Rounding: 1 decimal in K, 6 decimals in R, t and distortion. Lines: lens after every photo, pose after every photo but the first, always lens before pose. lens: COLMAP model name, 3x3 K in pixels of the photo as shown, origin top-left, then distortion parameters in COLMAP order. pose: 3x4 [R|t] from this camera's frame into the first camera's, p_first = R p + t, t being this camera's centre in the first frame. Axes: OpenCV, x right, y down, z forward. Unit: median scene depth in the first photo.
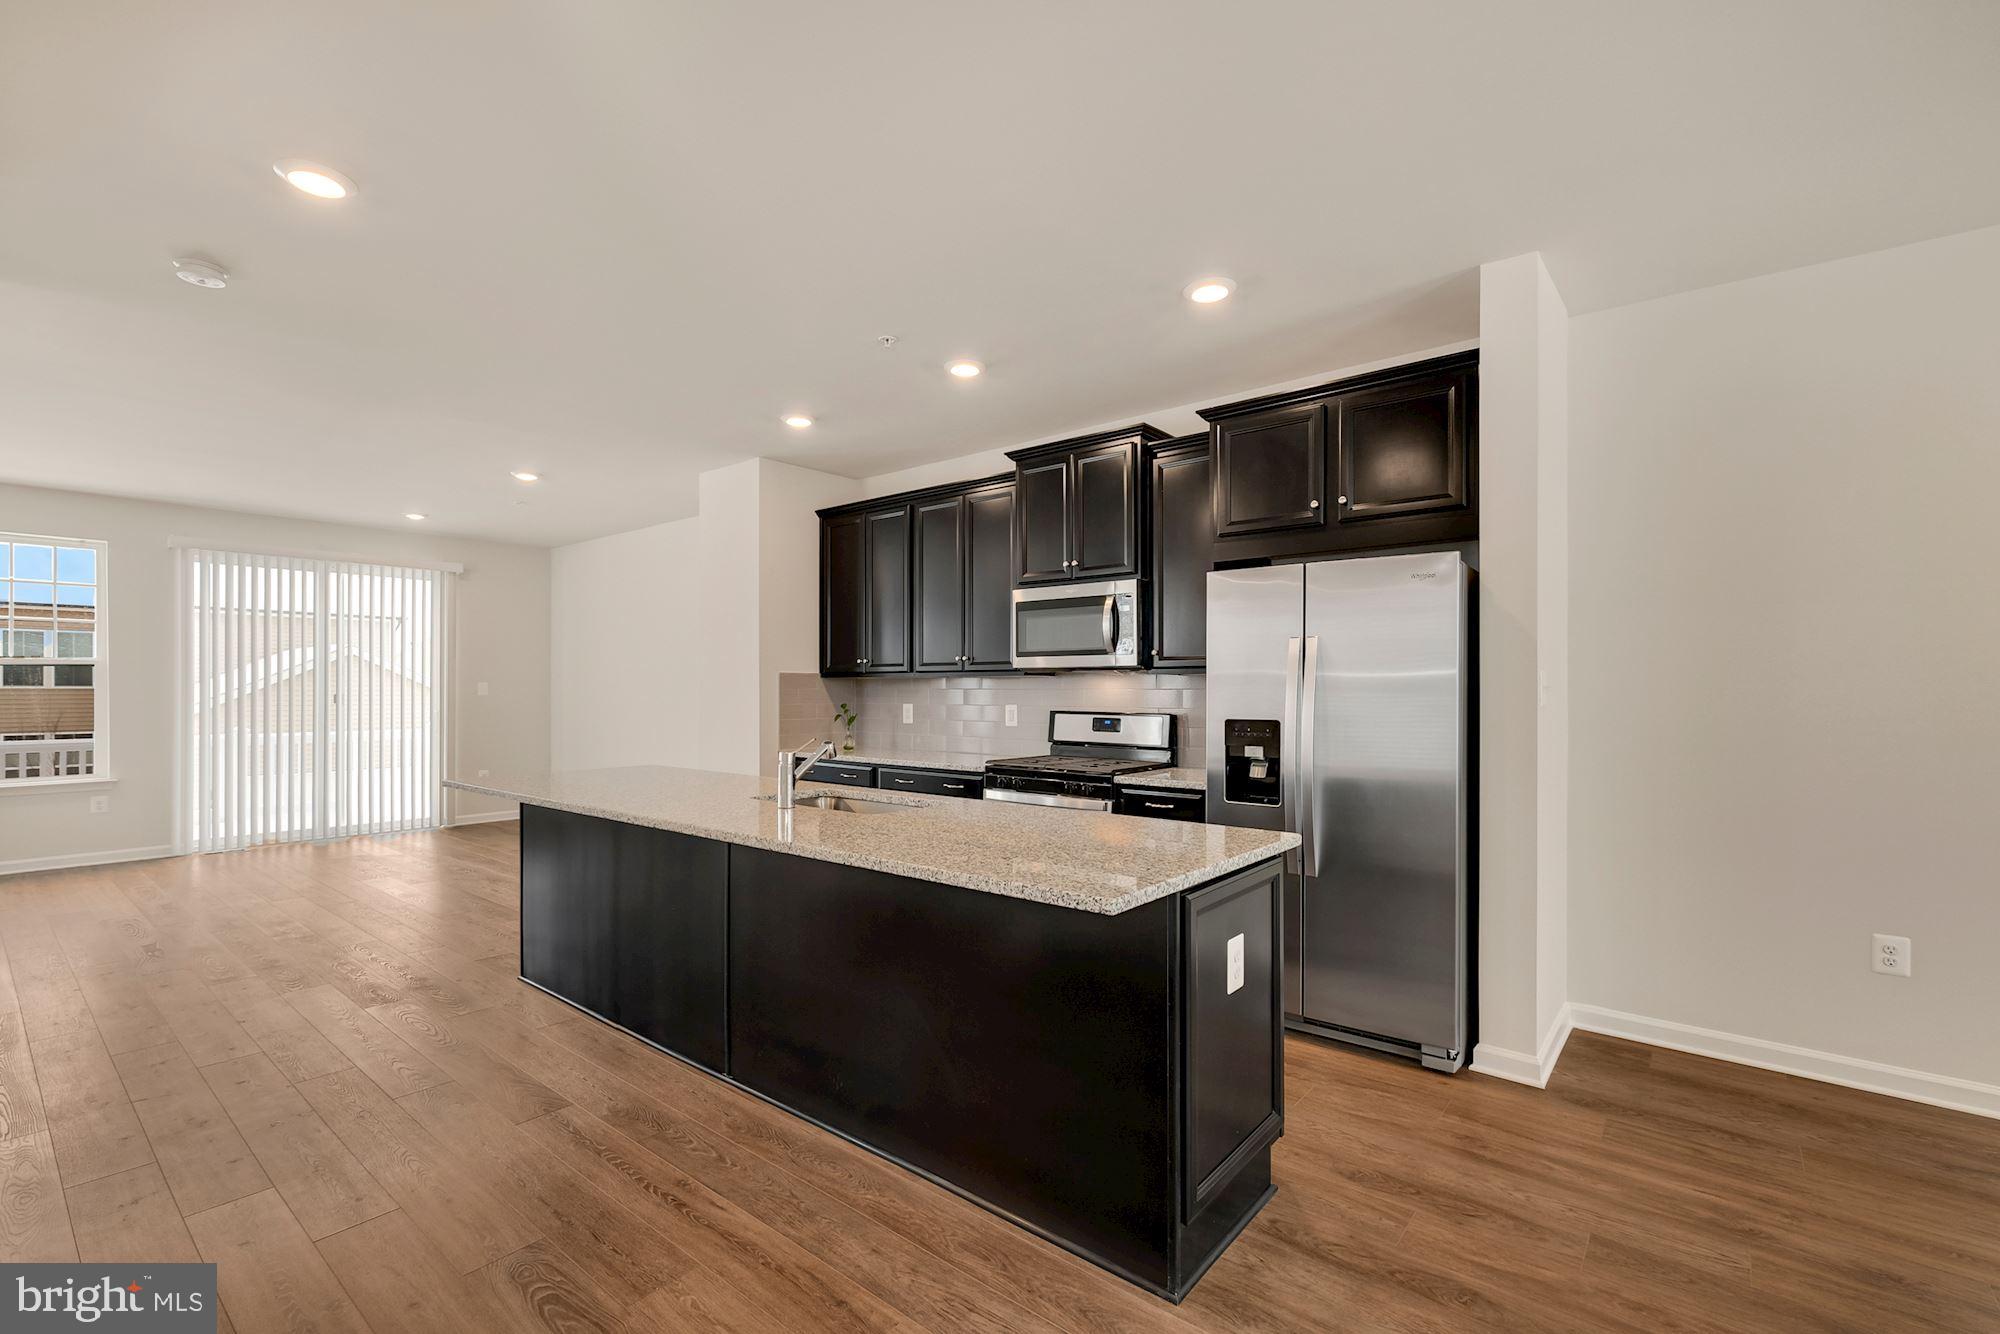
lens RADIAL K [[867.2, 0, 997.0], [0, 867.2, 687.8], [0, 0, 1]] dist [-0.002048, 0.000732]
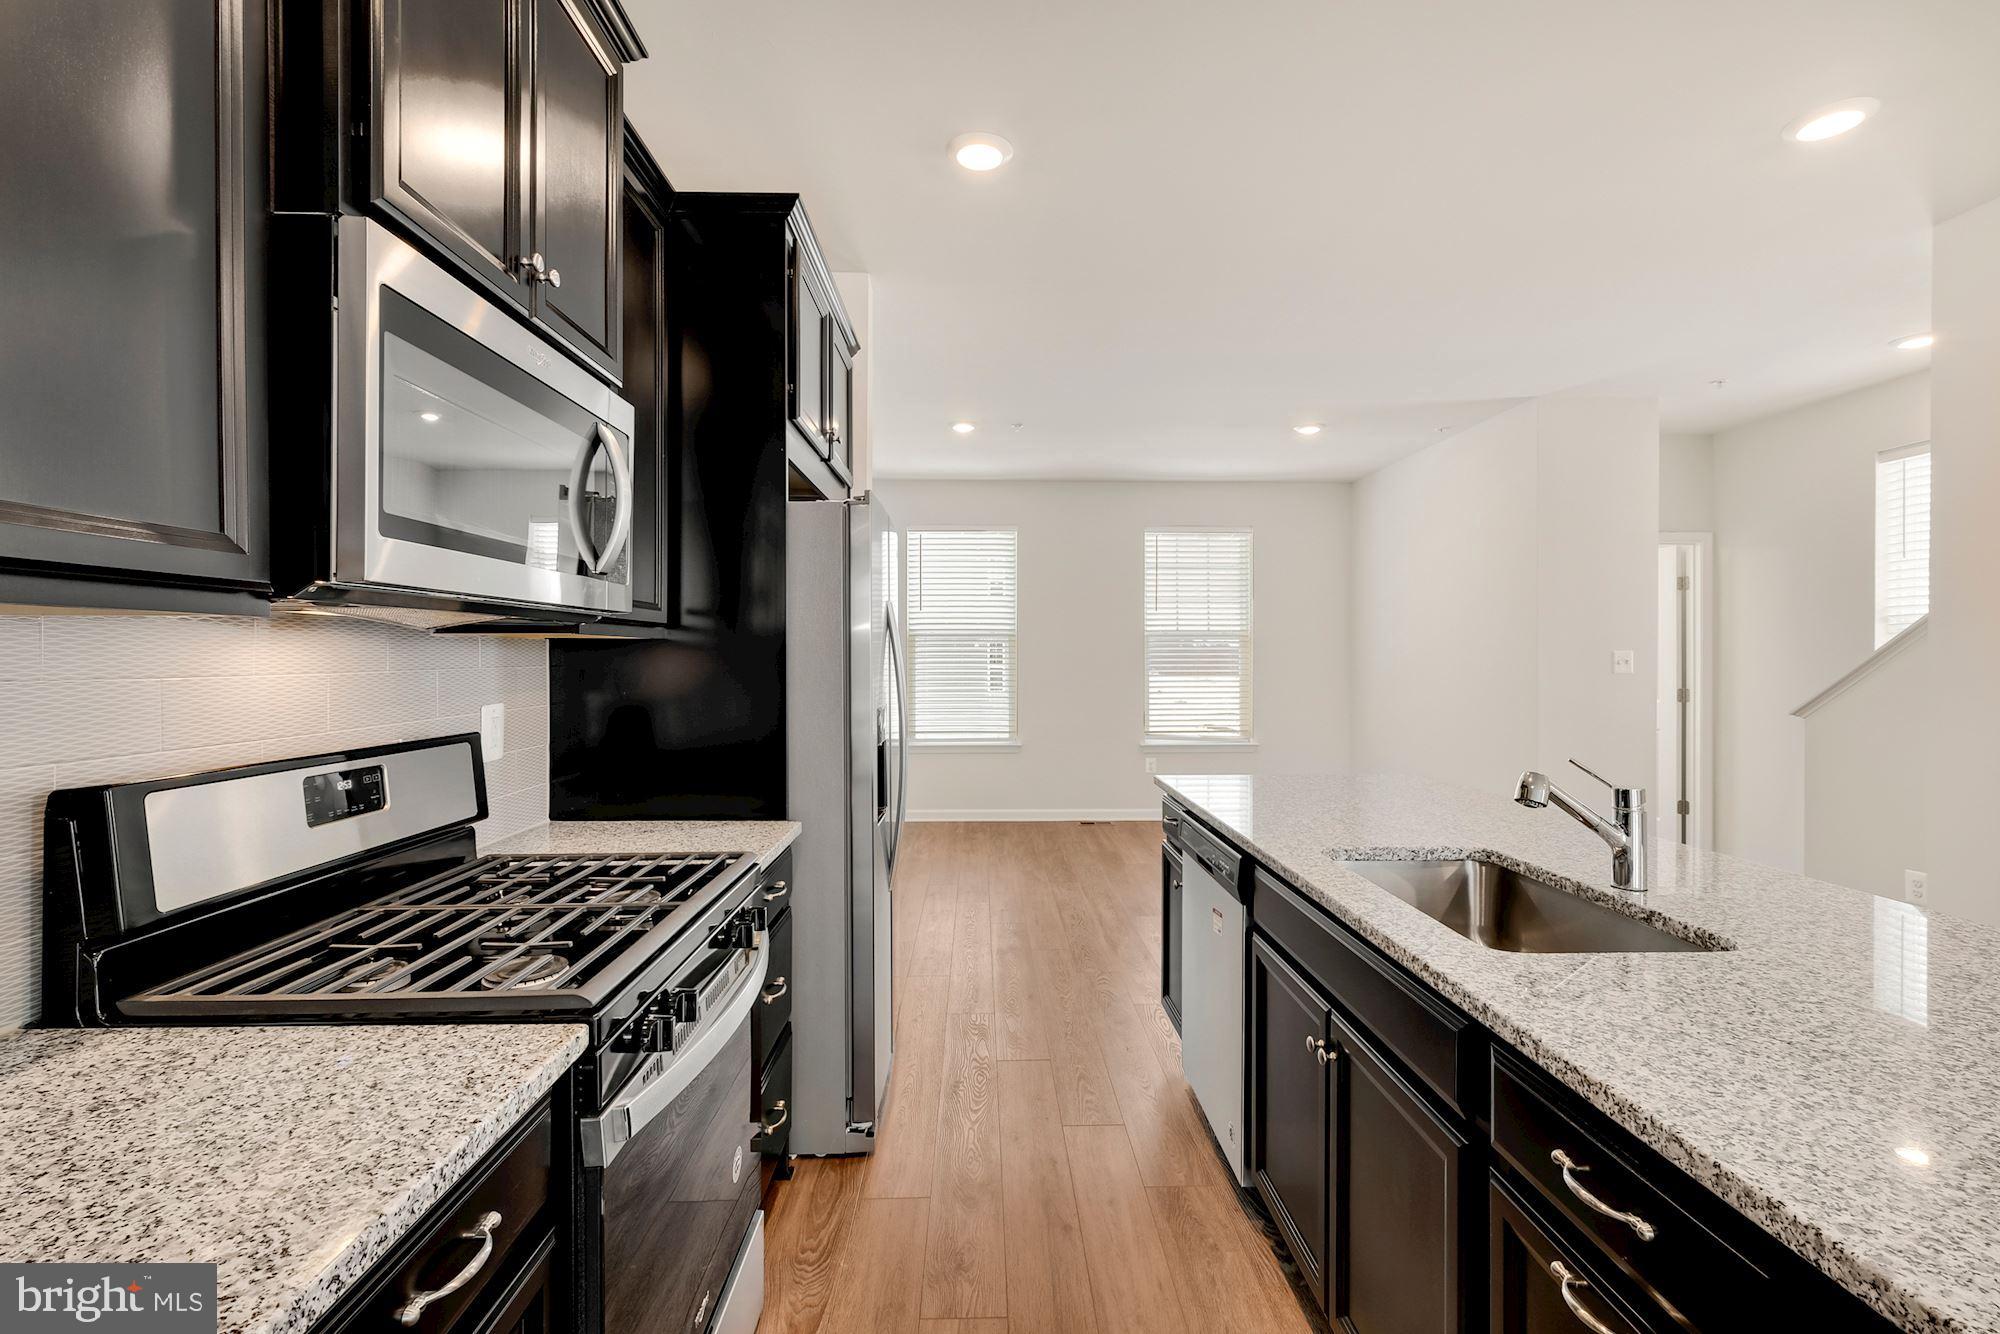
lens RADIAL K [[867.2, 0, 998.6], [0, 867.2, 662.5], [0, 0, 1]] dist [-0.002048, 0.000732]
pose [[-0.652192, -0.002733, 0.758049, -0.221721], [0.003450, 0.999972, 0.006573, -0.003799], [-0.758046, 0.006902, -0.652165, 0.925250]]
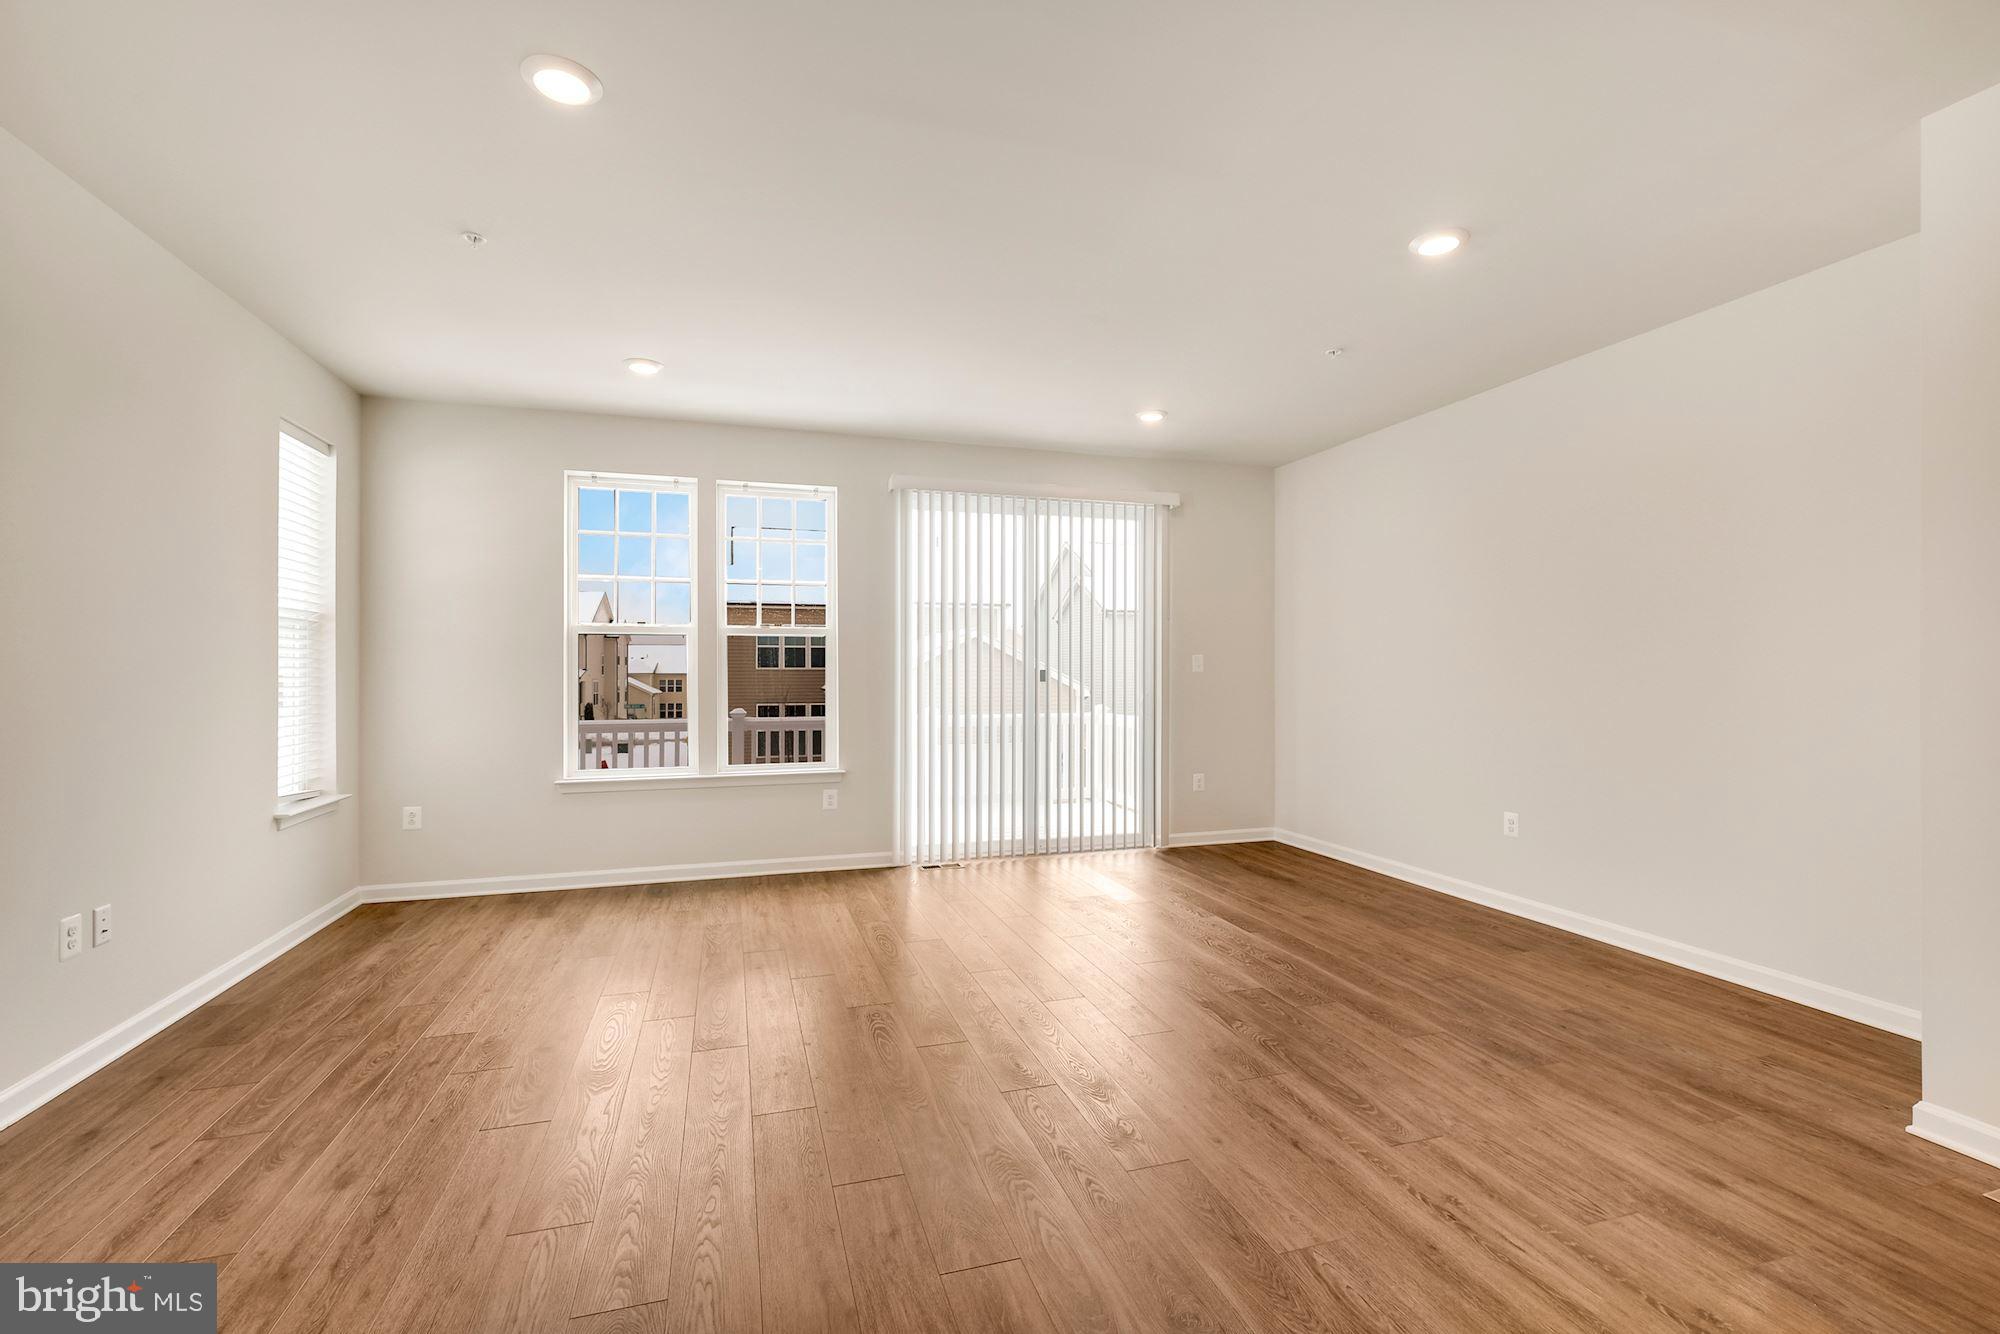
lens RADIAL K [[867.2, 0, 1000.9], [0, 867.2, 665.5], [0, 0, 1]] dist [-0.002048, 0.000732]
pose [[0.839294, -0.001411, -0.543675, -0.547827], [0.001797, 0.999998, 0.000180, 0.005198], [0.543674, -0.001128, 0.839296, 0.476917]]
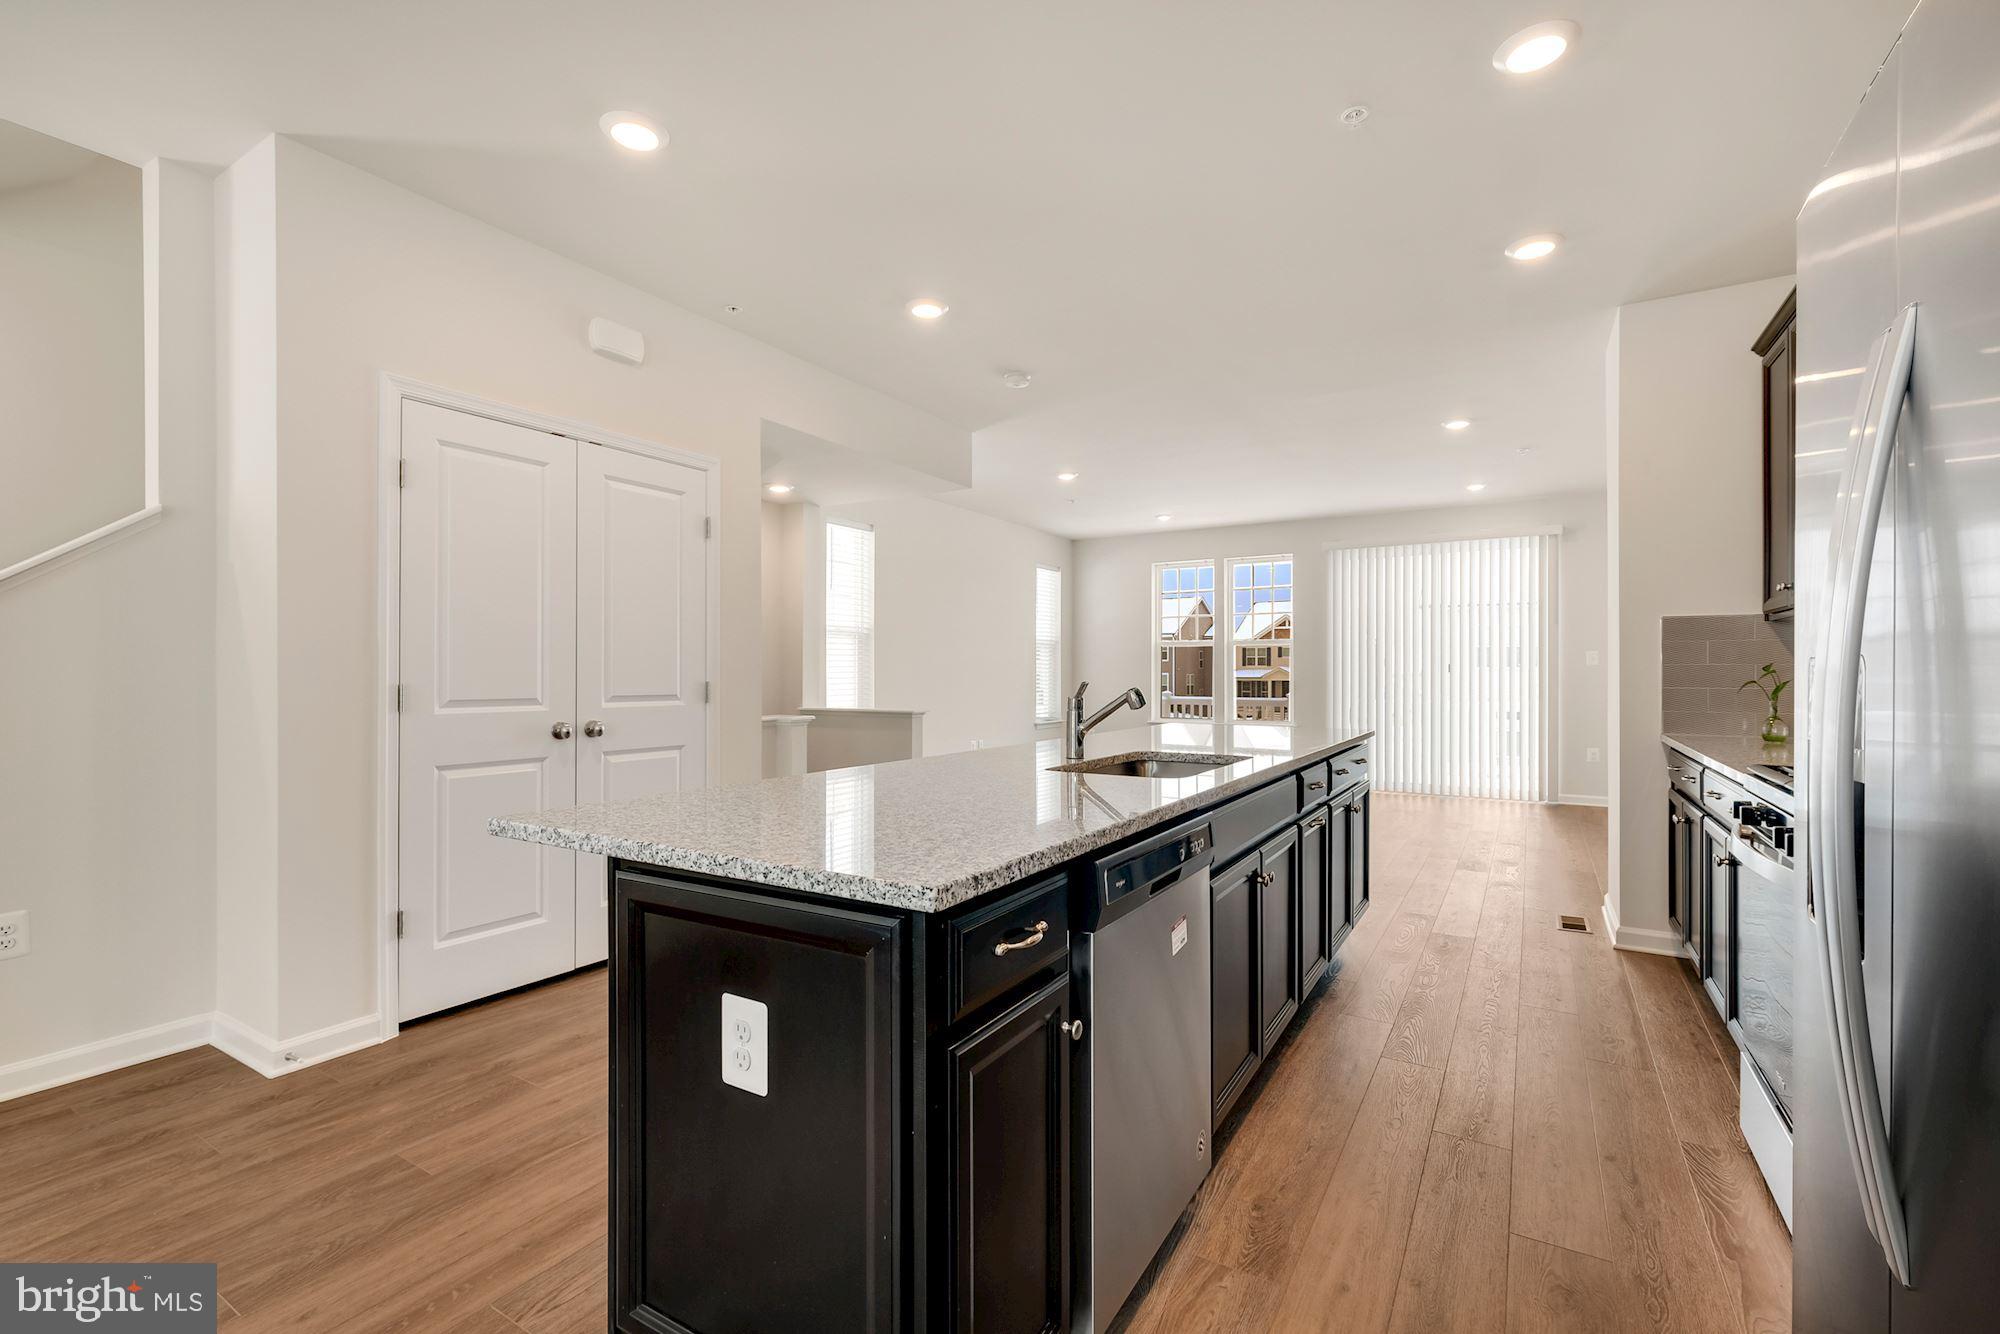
lens RADIAL K [[867.2, 0, 1005.2], [0, 867.2, 671.8], [0, 0, 1]] dist [-0.002048, 0.000732]
pose [[0.142338, -0.002846, -0.989814, 0.354109], [0.003333, 0.999992, -0.002396, 0.026143], [0.989812, -0.002958, 0.142347, 0.436765]]
